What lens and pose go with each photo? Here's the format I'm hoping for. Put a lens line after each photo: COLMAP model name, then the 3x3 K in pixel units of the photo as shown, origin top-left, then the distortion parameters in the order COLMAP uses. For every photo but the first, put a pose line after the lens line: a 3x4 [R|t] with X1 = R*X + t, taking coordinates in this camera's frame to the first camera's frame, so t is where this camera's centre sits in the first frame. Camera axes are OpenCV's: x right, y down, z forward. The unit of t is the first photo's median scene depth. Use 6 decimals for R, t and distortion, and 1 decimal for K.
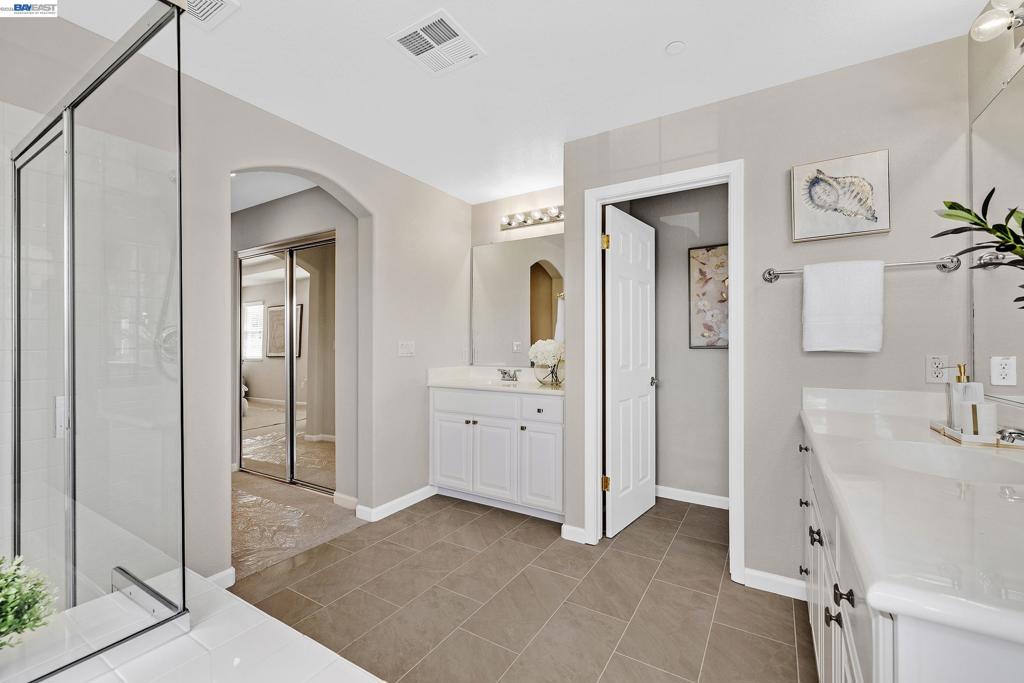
lens RADIAL K [[424.0, 0, 514.2], [0, 424.0, 343.7], [0, 0, 1]] dist [0.002980, 0.000061]
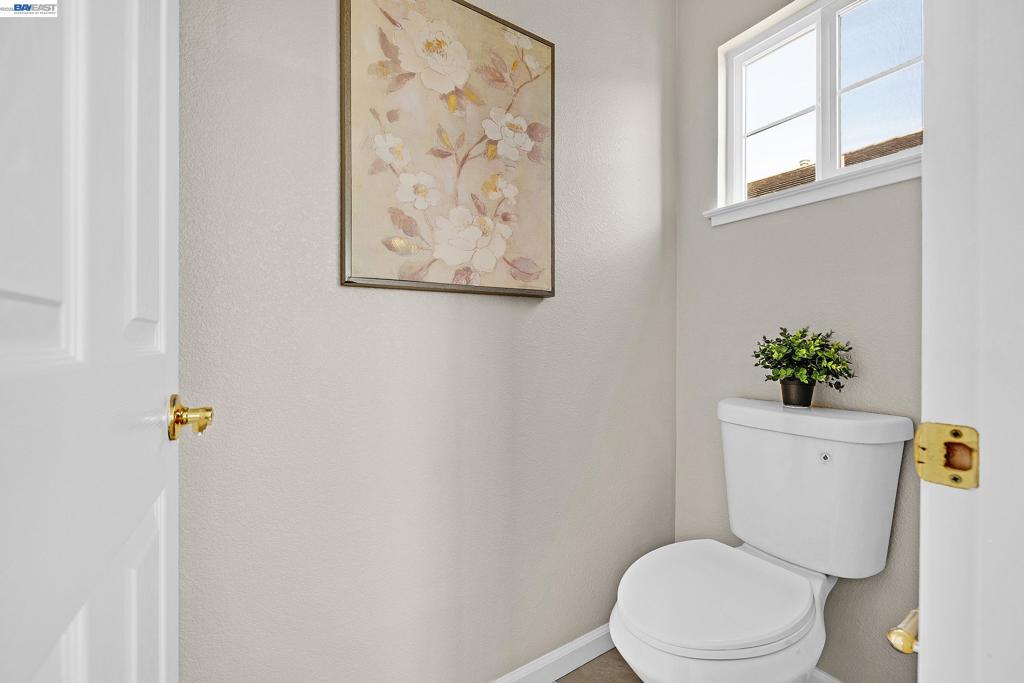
lens RADIAL K [[424.0, 0, 512.7], [0, 424.0, 340.4], [0, 0, 1]] dist [0.002980, 0.000061]
pose [[0.430908, 0.004586, 0.902384, 0.199252], [-0.007805, 0.999969, -0.001355, 0.051175], [-0.902362, -0.006459, 0.430930, 0.779754]]
